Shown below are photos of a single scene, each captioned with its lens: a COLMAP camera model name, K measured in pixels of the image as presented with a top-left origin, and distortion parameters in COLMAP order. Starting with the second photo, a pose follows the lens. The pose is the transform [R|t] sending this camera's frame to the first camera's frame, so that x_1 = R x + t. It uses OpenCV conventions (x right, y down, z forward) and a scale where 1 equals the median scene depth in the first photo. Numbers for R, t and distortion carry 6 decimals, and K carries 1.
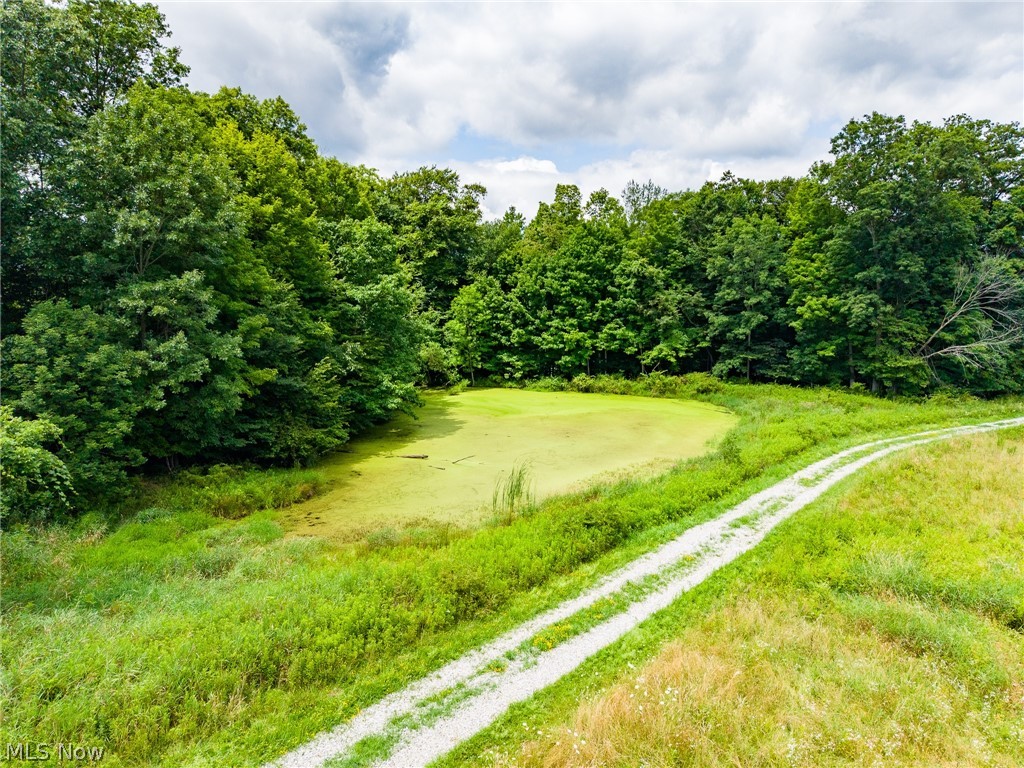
lens RADIAL K [[701.5, 0, 510.8], [0, 701.5, 386.8], [0, 0, 1]] dist [0.045762, -0.046686]
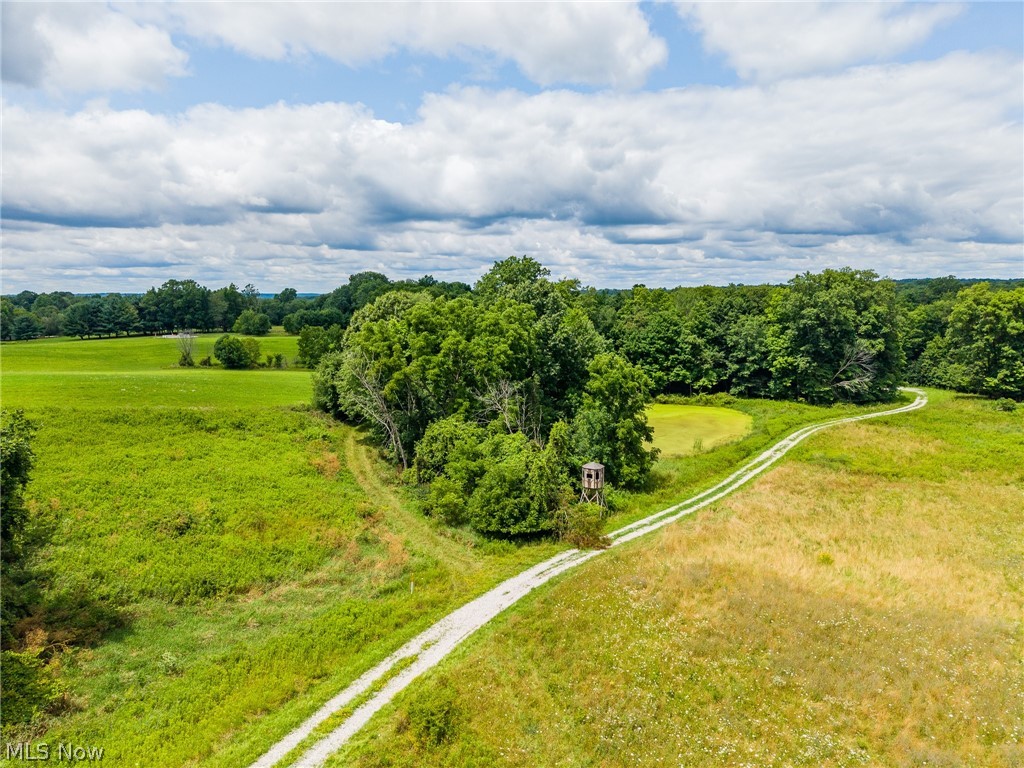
lens RADIAL K [[702.9, 0, 507.8], [0, 702.9, 385.3], [0, 0, 1]] dist [0.017755, -0.013474]
pose [[0.996388, -0.017573, 0.083083, -0.486943], [0.016910, 0.999819, 0.008679, -0.067802], [-0.083221, -0.007243, 0.996505, -0.891703]]
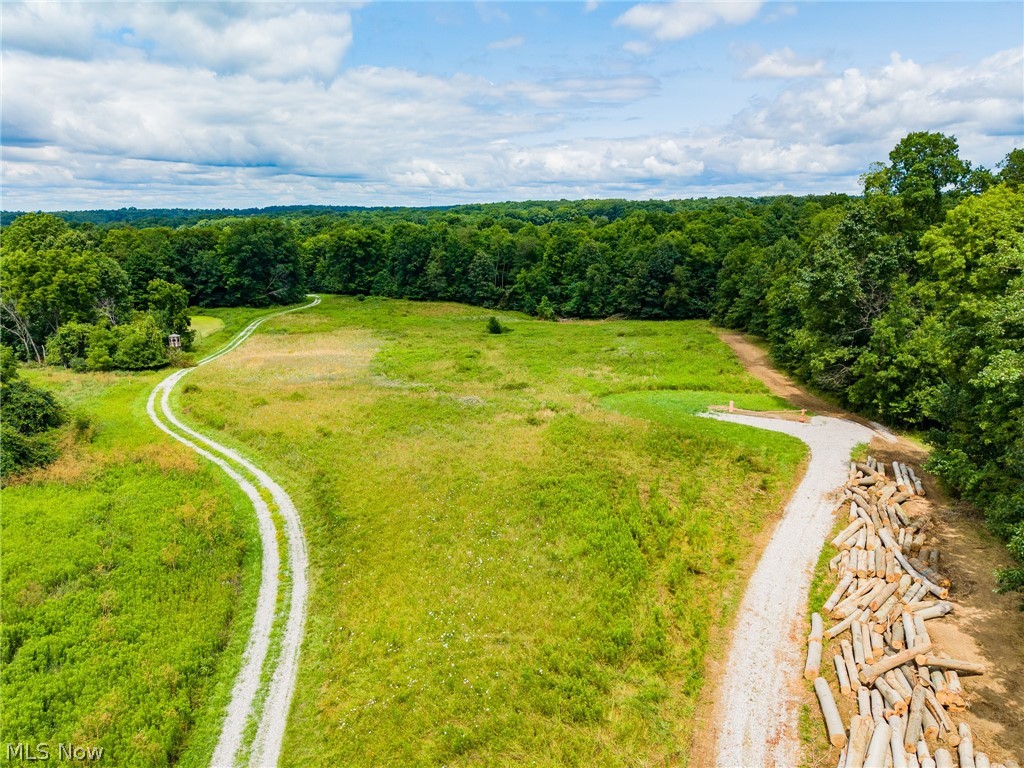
lens RADIAL K [[694.6, 0, 512.0], [0, 694.6, 384.0], [0, 0, 1]] dist [0.014606, -0.003583]
pose [[0.630512, -0.185718, 0.753633, -1.076371], [0.096412, 0.982172, 0.161376, -0.040571], [-0.770168, -0.029090, 0.637177, -1.736688]]
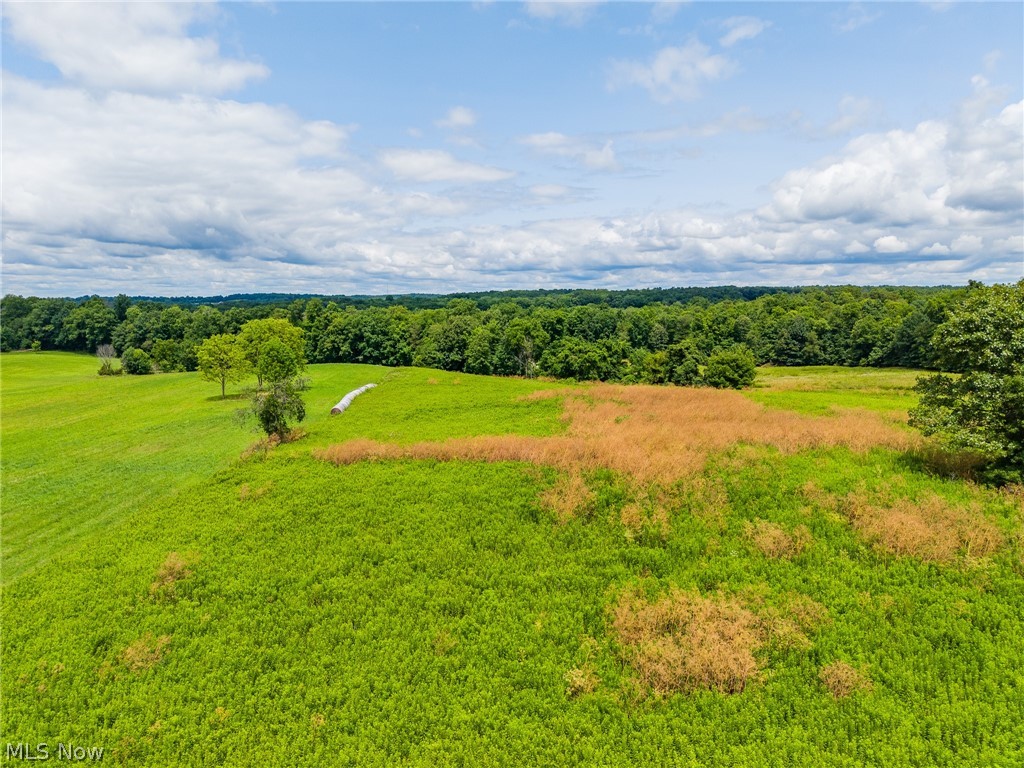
lens RADIAL K [[702.9, 0, 507.8], [0, 702.9, 385.3], [0, 0, 1]] dist [0.017755, -0.013474]
pose [[0.547165, -0.098922, 0.831159, -2.986466], [0.101912, 0.993478, 0.051150, -0.072387], [-0.830797, 0.056718, 0.553678, -1.374549]]
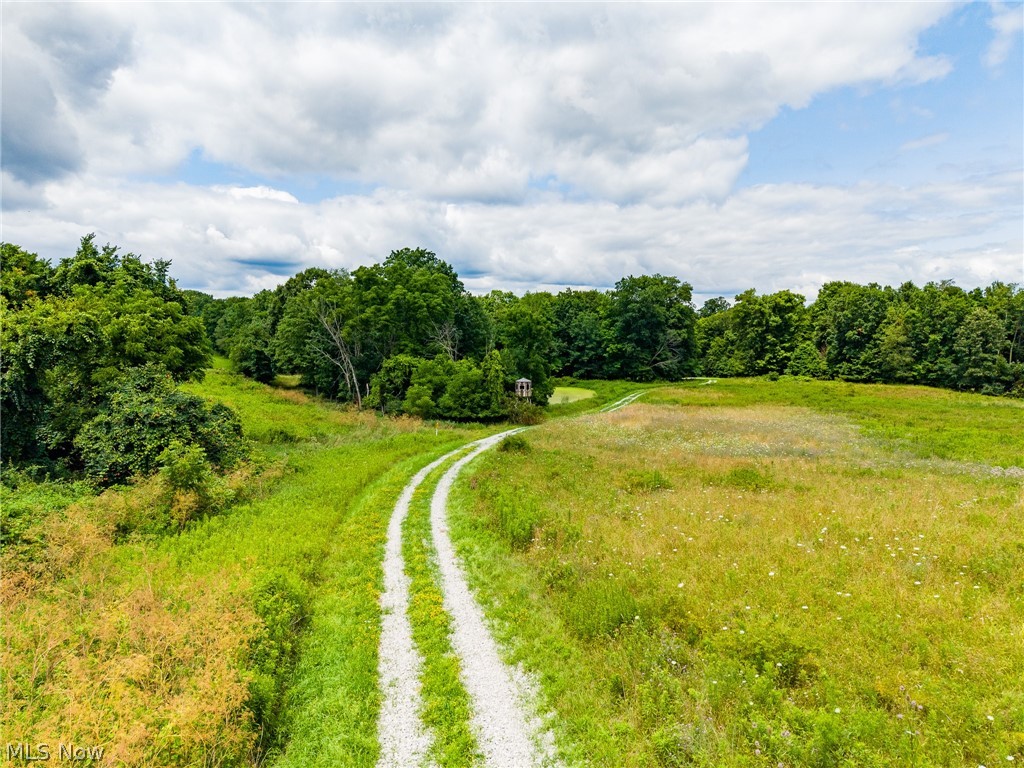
lens RADIAL K [[691.8, 0, 512.0], [0, 691.8, 384.0], [0, 0, 1]] dist [0.070699, -0.051125]
pose [[0.934443, -0.031328, 0.354733, -0.723143], [0.047505, 0.998186, -0.036984, 0.082107], [-0.352931, 0.051411, 0.934236, -1.086227]]
